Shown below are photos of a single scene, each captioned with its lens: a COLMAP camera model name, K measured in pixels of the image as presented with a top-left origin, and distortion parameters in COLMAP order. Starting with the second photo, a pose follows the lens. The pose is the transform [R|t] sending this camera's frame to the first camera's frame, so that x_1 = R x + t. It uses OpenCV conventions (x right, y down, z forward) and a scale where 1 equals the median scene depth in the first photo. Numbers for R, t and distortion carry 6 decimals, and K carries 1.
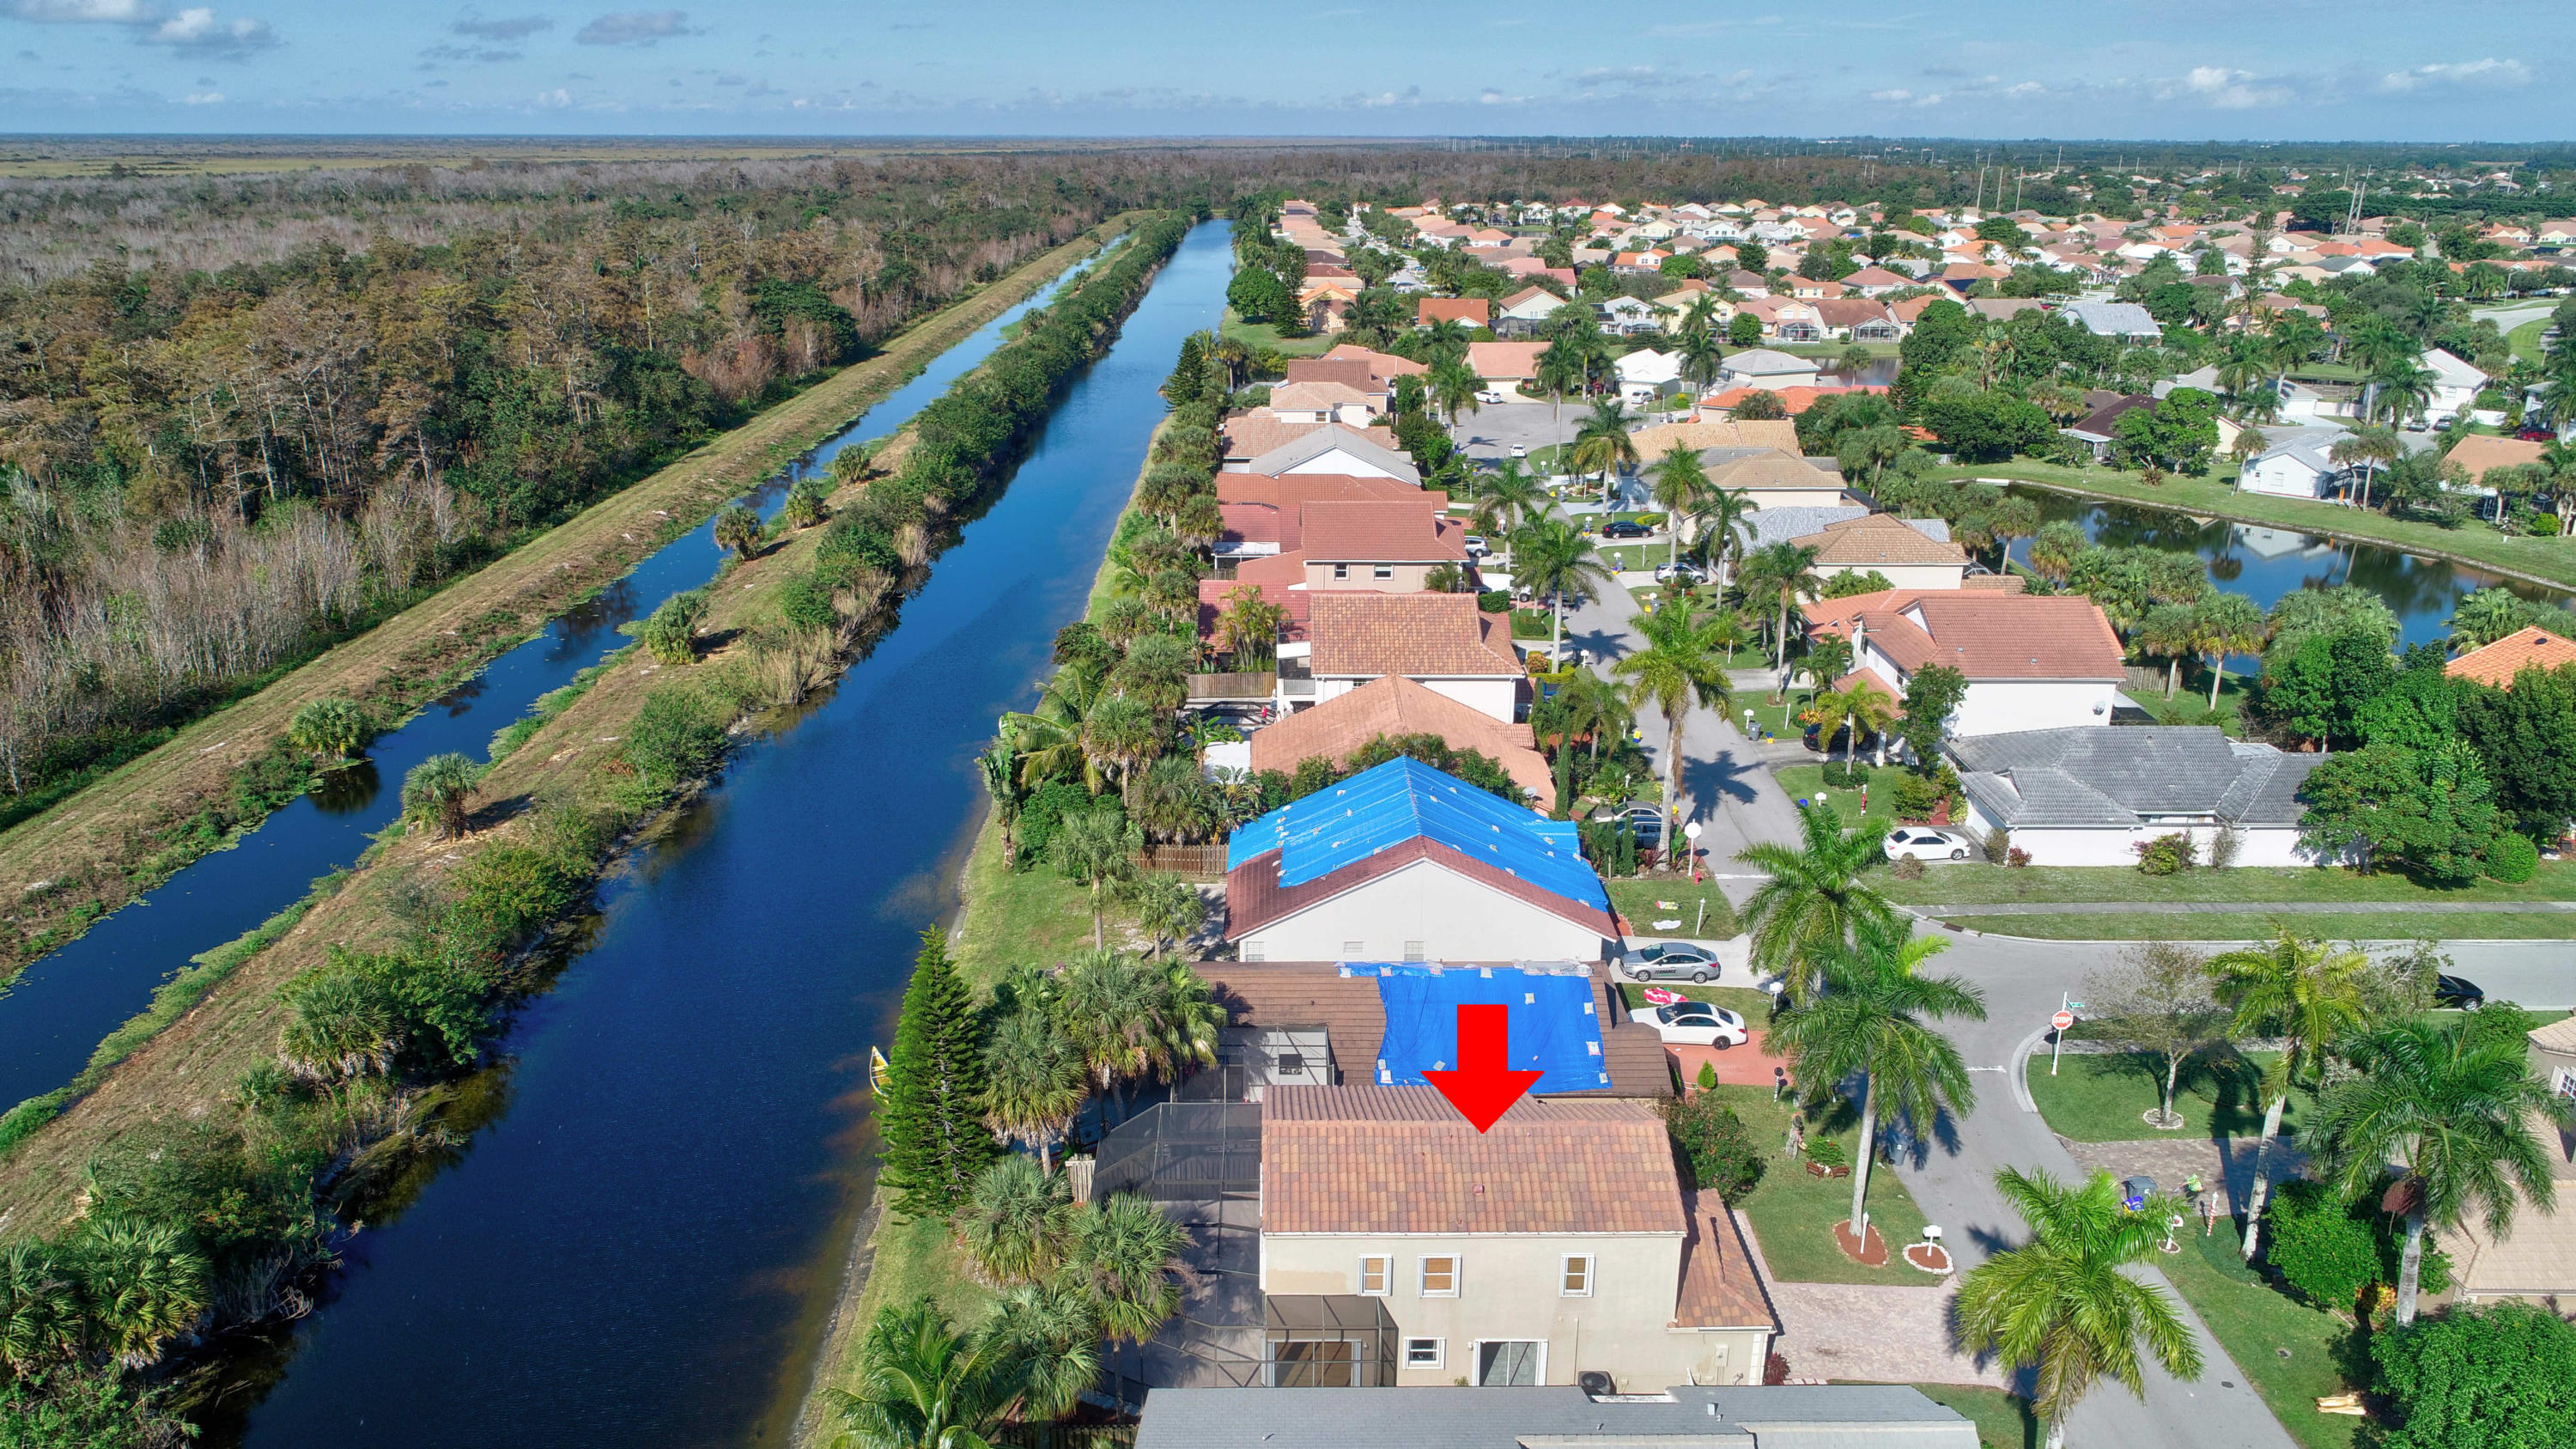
lens RADIAL K [[1737.9, 0, 1289.6], [0, 1737.9, 721.4], [0, 0, 1]] dist [-0.005263, 0.004006]
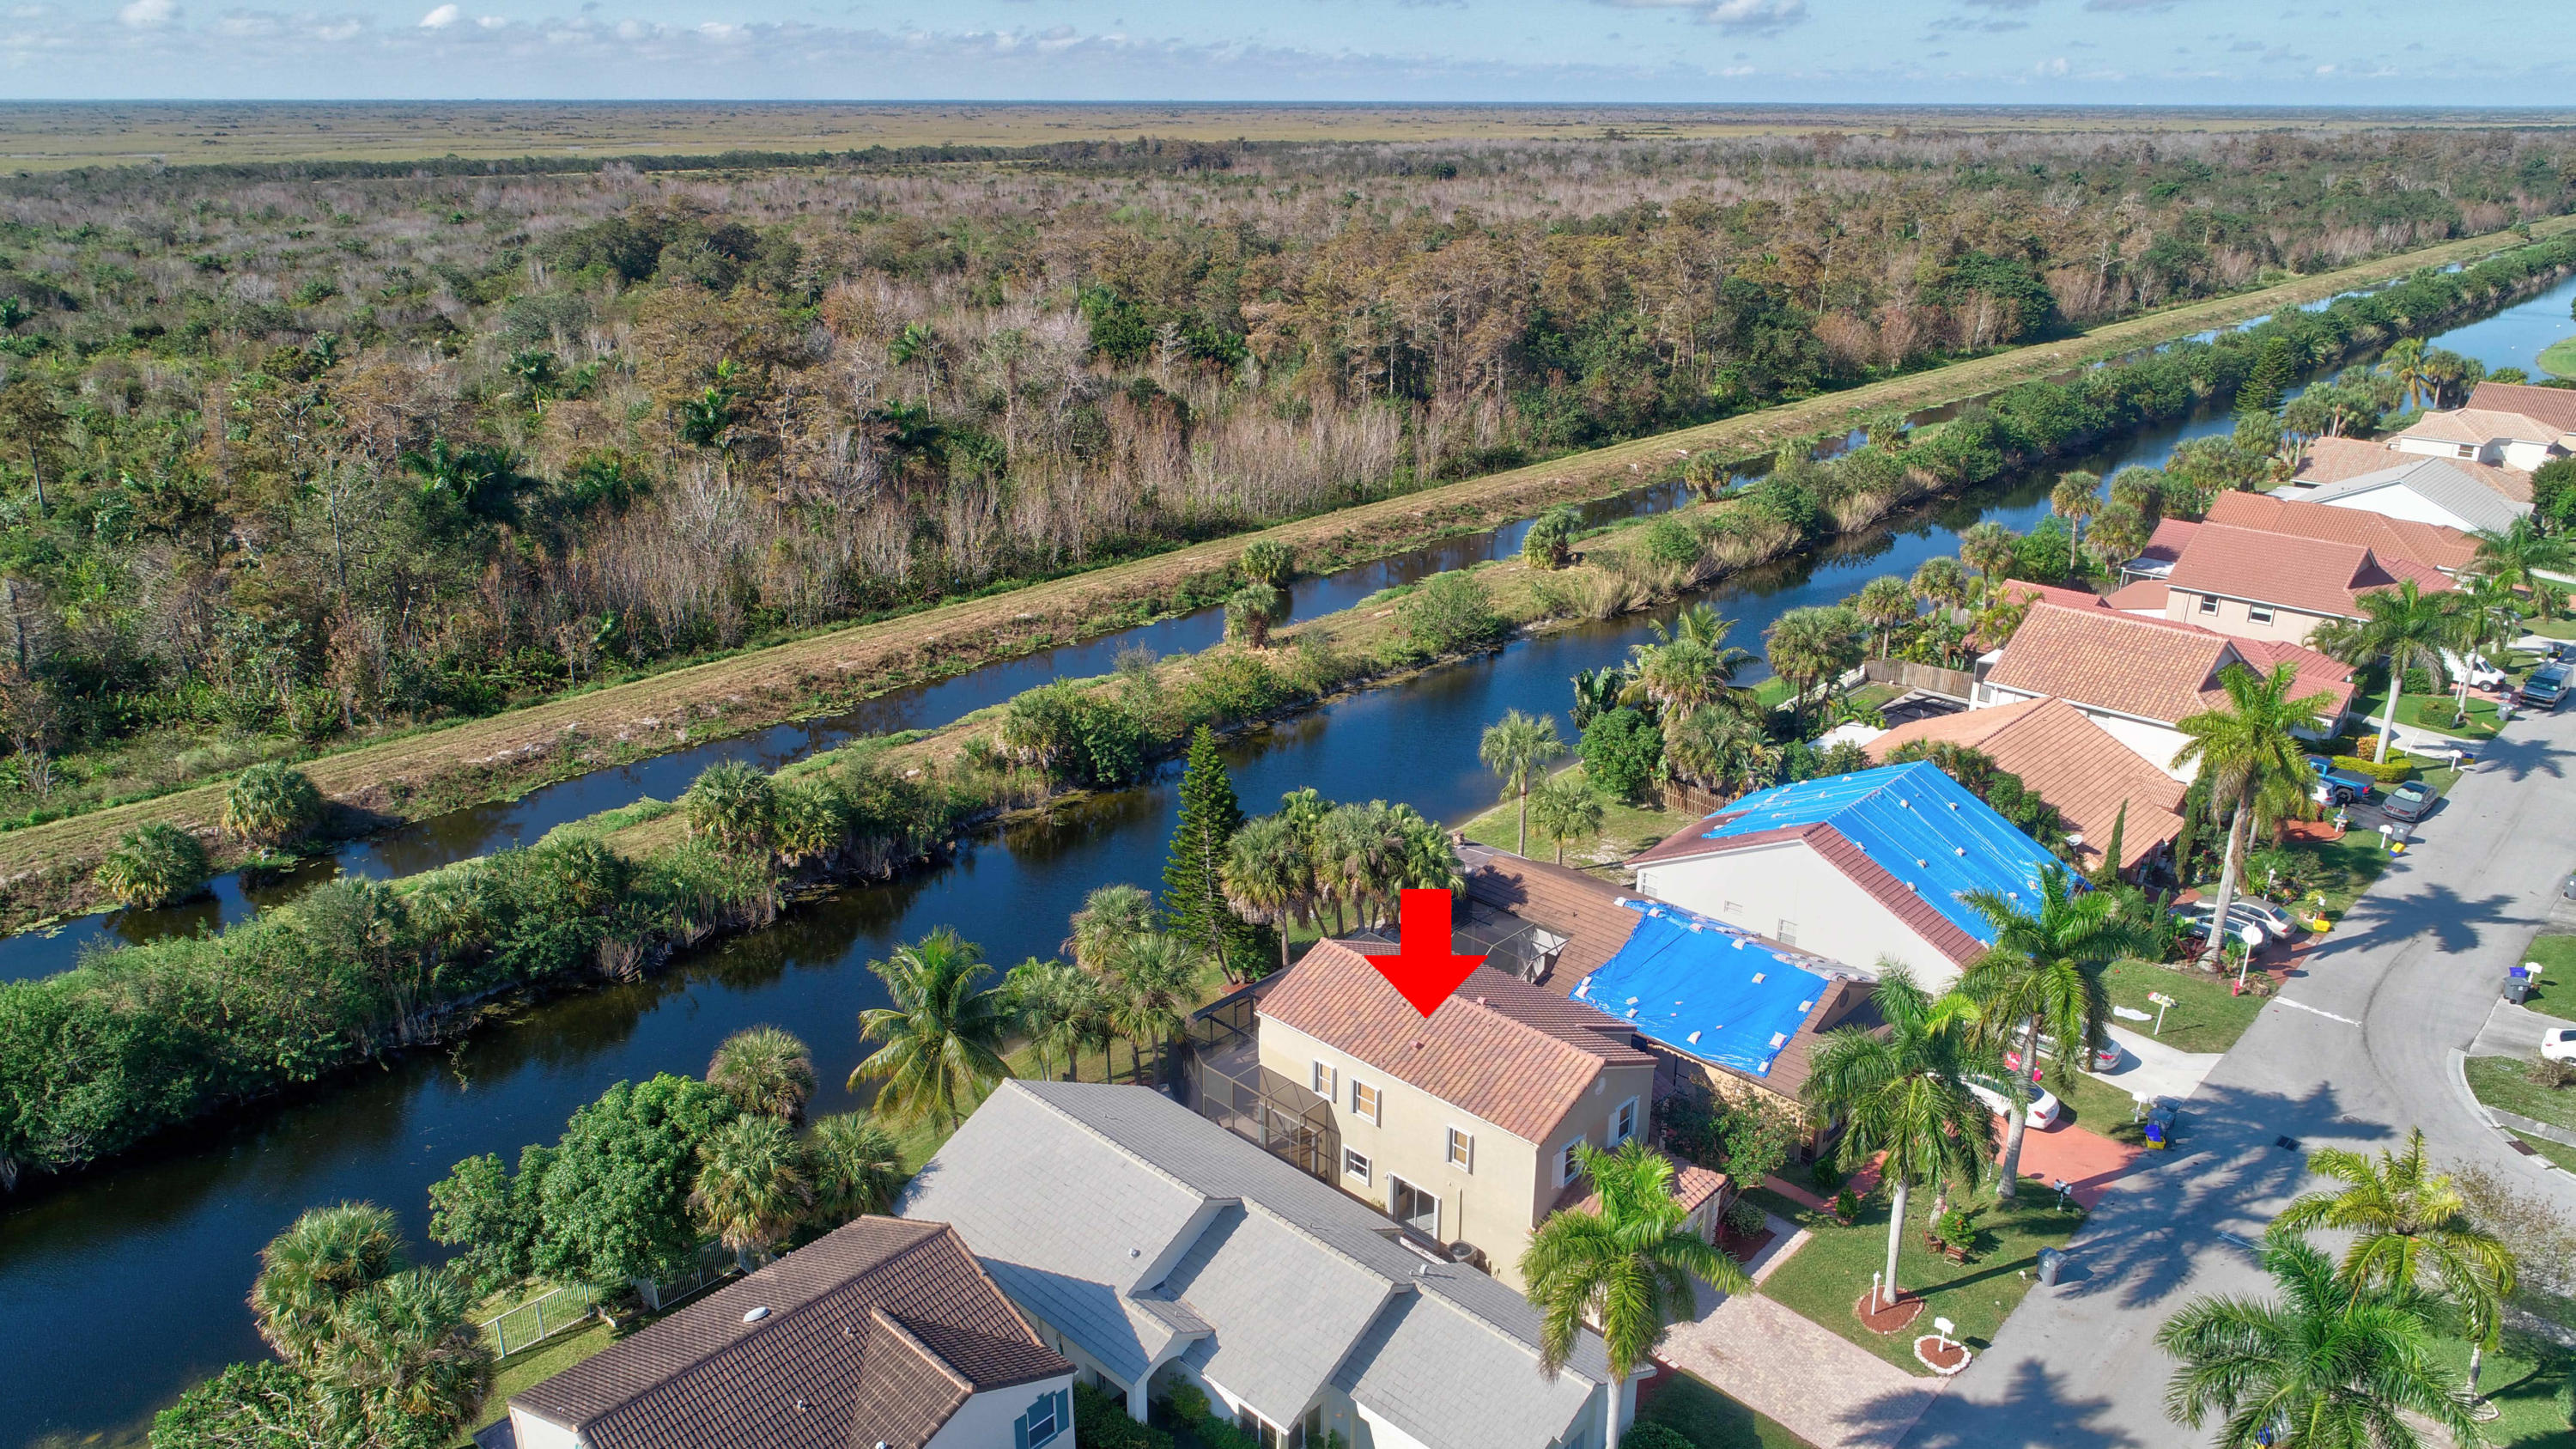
lens RADIAL K [[1737.9, 0, 1291.9], [0, 1737.9, 725.2], [0, 0, 1]] dist [-0.005263, 0.004006]
pose [[0.716832, 0.235801, -0.656163, 0.290406], [-0.224121, 0.969060, 0.103401, -0.013176], [0.660243, 0.072938, 0.747502, 0.030687]]
